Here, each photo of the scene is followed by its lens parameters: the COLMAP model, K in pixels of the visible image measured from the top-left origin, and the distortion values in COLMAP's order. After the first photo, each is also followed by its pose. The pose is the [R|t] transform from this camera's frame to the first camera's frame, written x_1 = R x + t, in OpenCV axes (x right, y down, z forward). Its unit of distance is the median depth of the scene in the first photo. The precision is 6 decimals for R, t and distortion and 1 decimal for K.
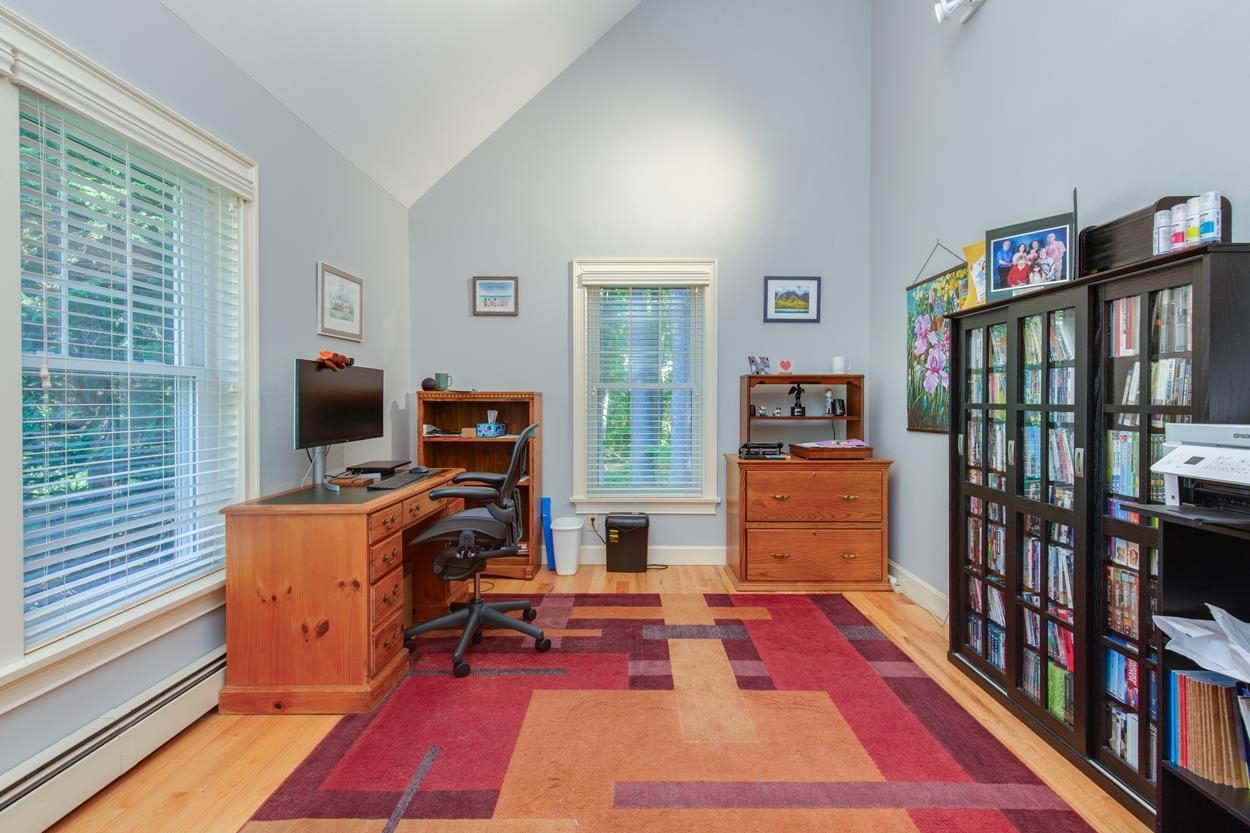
lens RADIAL K [[570.2, 0, 625.0], [0, 570.2, 416.5], [0, 0, 1]] dist [0.003426, 0.000187]
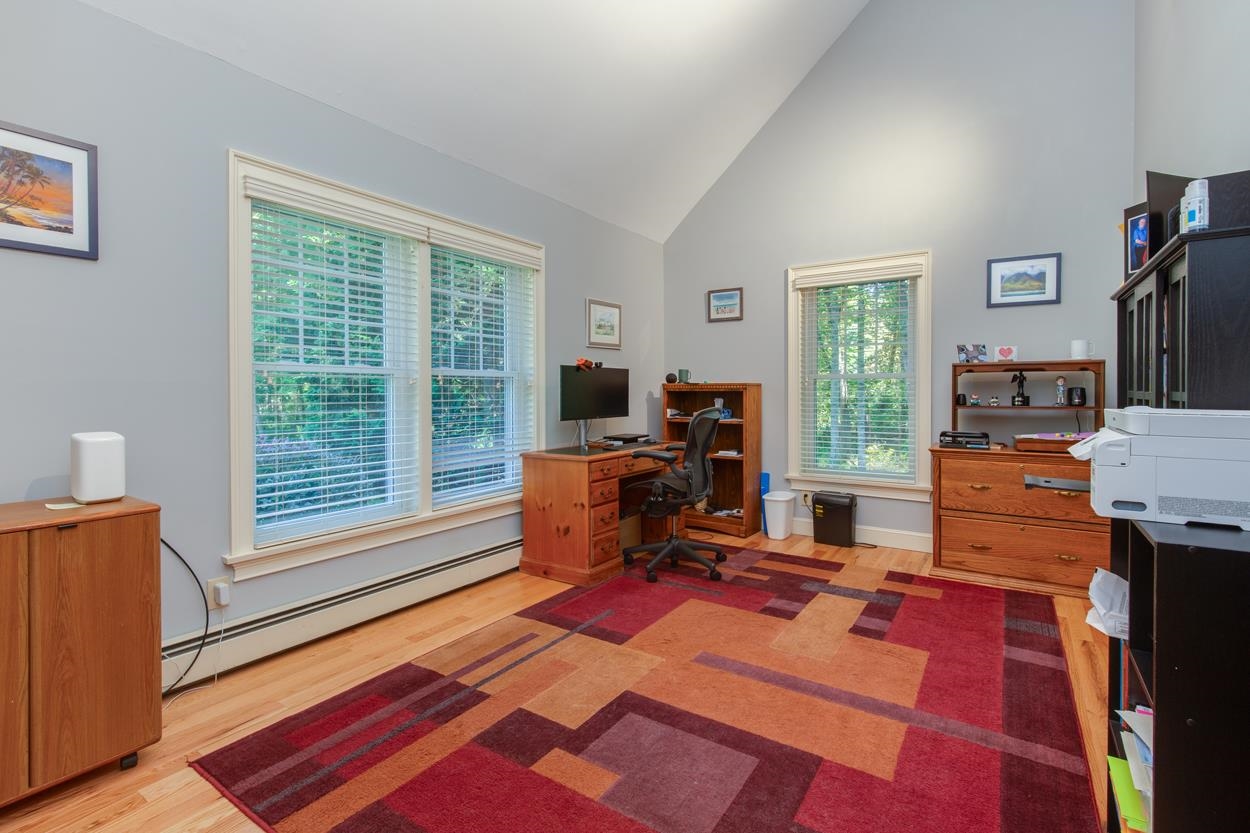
lens RADIAL K [[570.2, 0, 625.0], [0, 570.2, 416.5], [0, 0, 1]] dist [0.003426, 0.000187]
pose [[0.836210, 0.021400, -0.547991, 0.347231], [-0.011963, 0.999712, 0.020785, 0.006780], [0.548278, -0.010825, 0.836226, -0.186581]]
